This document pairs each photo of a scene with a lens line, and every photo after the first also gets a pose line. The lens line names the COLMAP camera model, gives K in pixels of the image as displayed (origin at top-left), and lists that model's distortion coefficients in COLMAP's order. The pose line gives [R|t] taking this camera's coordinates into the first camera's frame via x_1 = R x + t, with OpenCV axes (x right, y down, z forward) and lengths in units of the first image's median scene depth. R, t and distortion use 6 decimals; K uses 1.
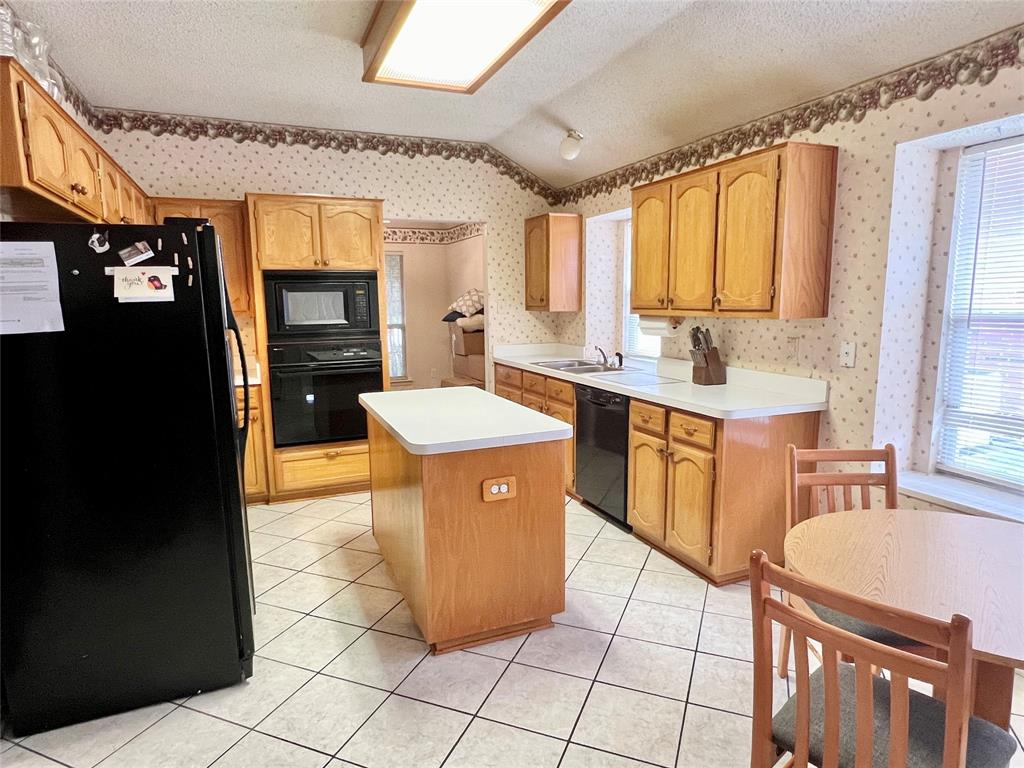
lens RADIAL K [[614.3, 0, 518.8], [0, 614.3, 386.0], [0, 0, 1]] dist [-0.003909, -0.000974]
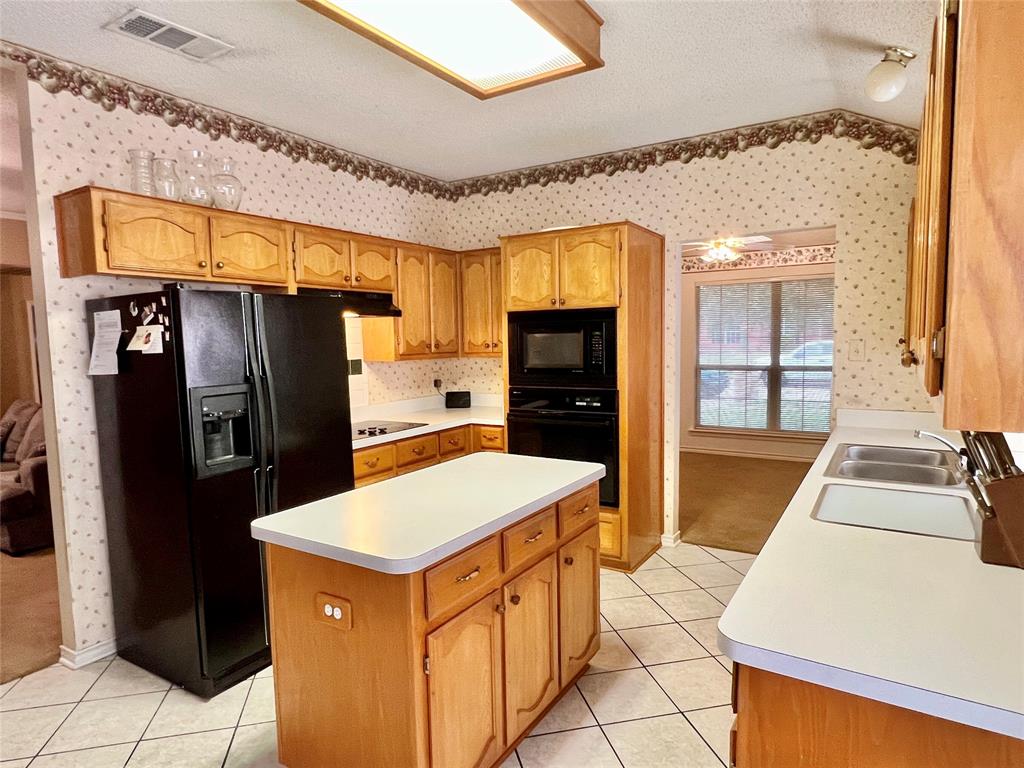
lens RADIAL K [[614.3, 0, 511.0], [0, 614.3, 386.9], [0, 0, 1]] dist [-0.003909, -0.000974]
pose [[0.555990, 0.069516, -0.828277, 0.381694], [-0.105814, 0.994308, 0.012422, -0.074517], [0.824426, 0.080737, 0.560182, 0.417470]]
